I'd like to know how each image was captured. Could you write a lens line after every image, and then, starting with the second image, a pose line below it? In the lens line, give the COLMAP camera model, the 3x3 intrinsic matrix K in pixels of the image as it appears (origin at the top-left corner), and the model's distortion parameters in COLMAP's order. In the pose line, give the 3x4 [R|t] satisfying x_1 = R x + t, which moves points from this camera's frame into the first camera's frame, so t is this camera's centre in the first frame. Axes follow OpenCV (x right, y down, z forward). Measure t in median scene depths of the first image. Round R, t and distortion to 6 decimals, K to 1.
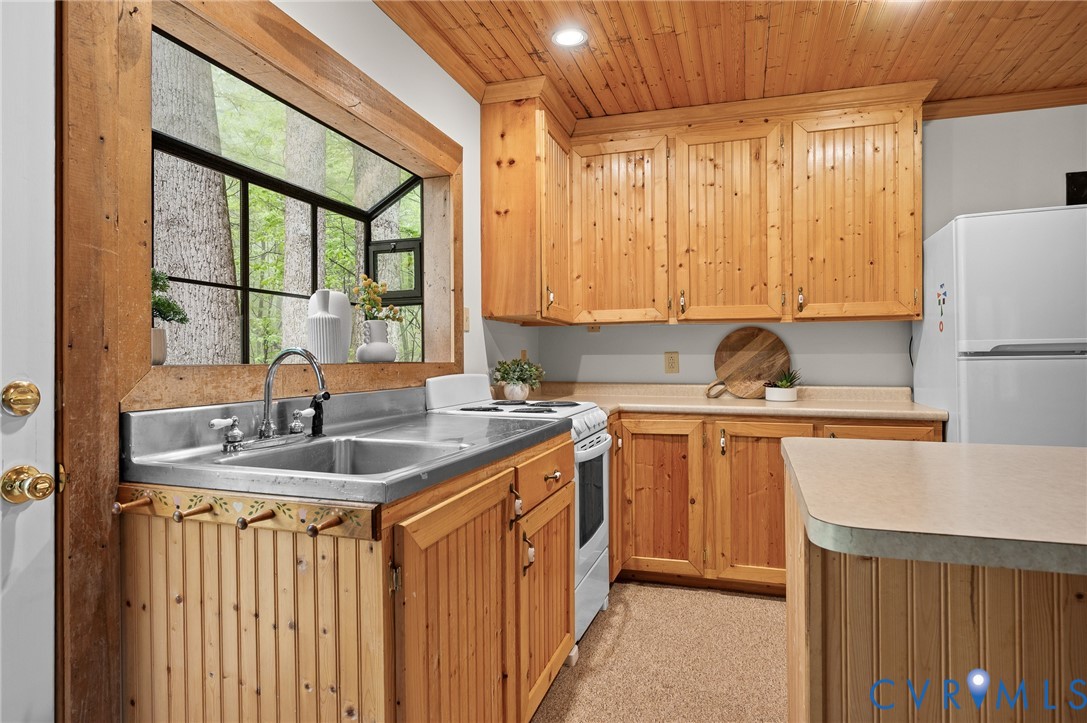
lens RADIAL K [[614.6, 0, 543.5], [0, 614.6, 361.5], [0, 0, 1]] dist [0.001359, 0.000319]
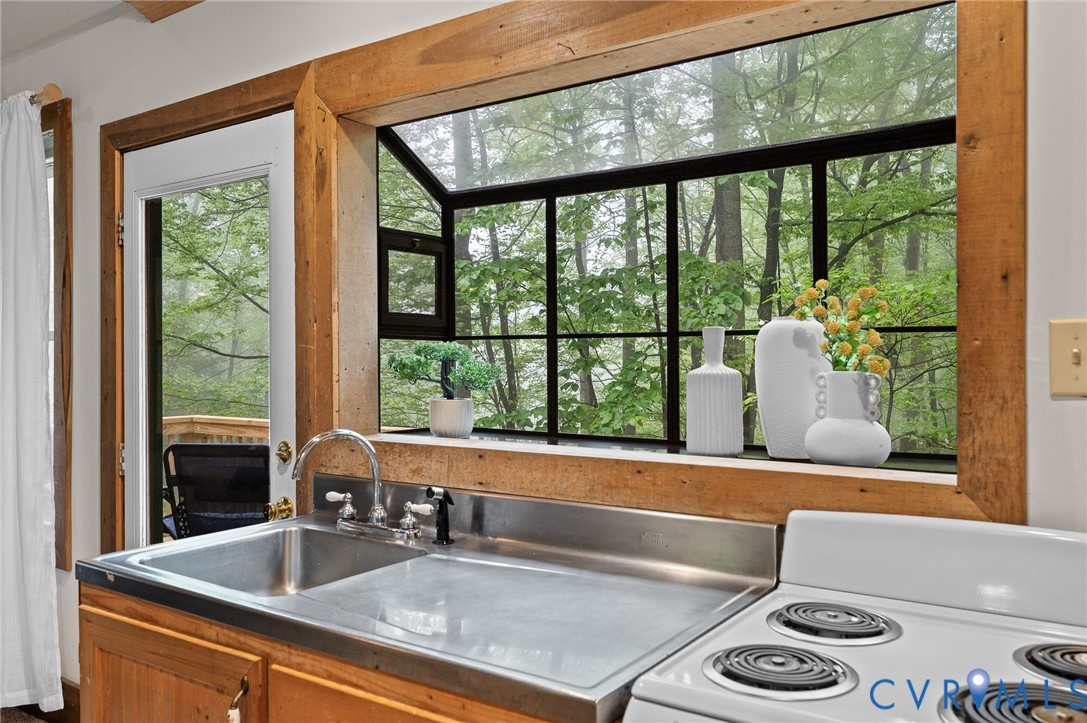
lens RADIAL K [[857.0, 0, 543.5], [0, 857.0, 361.5], [0, 0, 1]] dist [0.000689, 0.000144]
pose [[-0.296841, 0.005086, -0.954913, 0.392431], [-0.000569, 0.999985, 0.005503, -0.071087], [0.954927, 0.002176, -0.296834, 0.892875]]
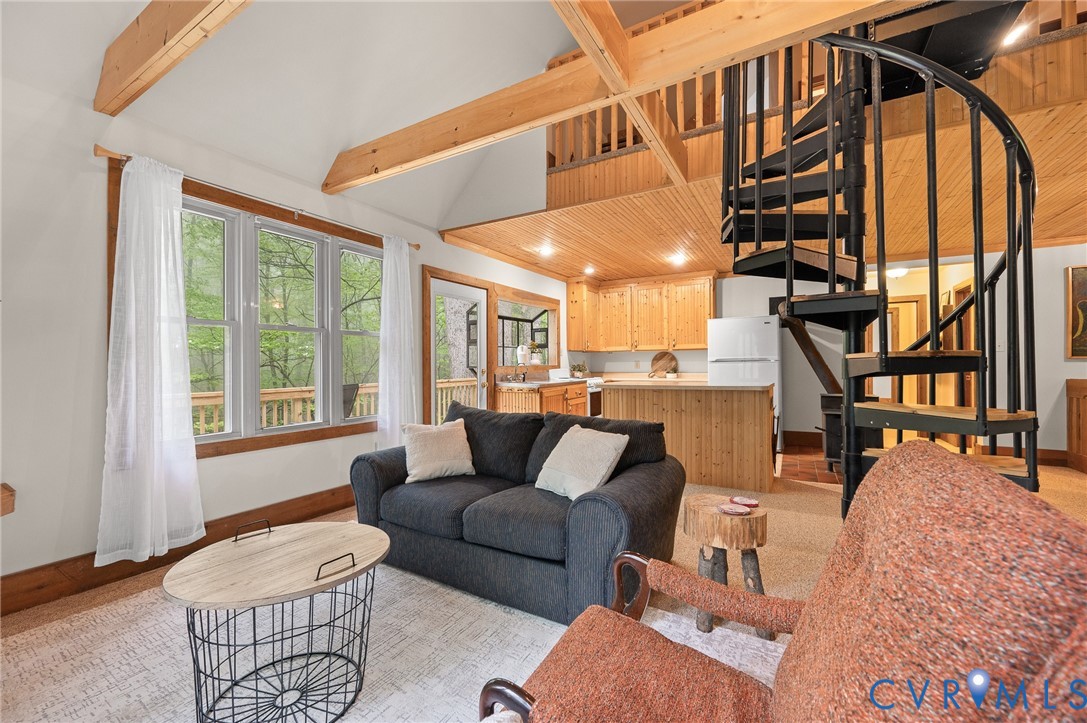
lens RADIAL K [[434.4, 0, 543.5], [0, 434.4, 361.5], [0, 0, 1]] dist [0.000303, -0.000110]
pose [[0.975089, -0.007949, -0.221671, 0.296880], [0.005915, 0.999934, -0.009839, 0.004109], [0.221734, 0.008282, 0.975072, -1.285495]]
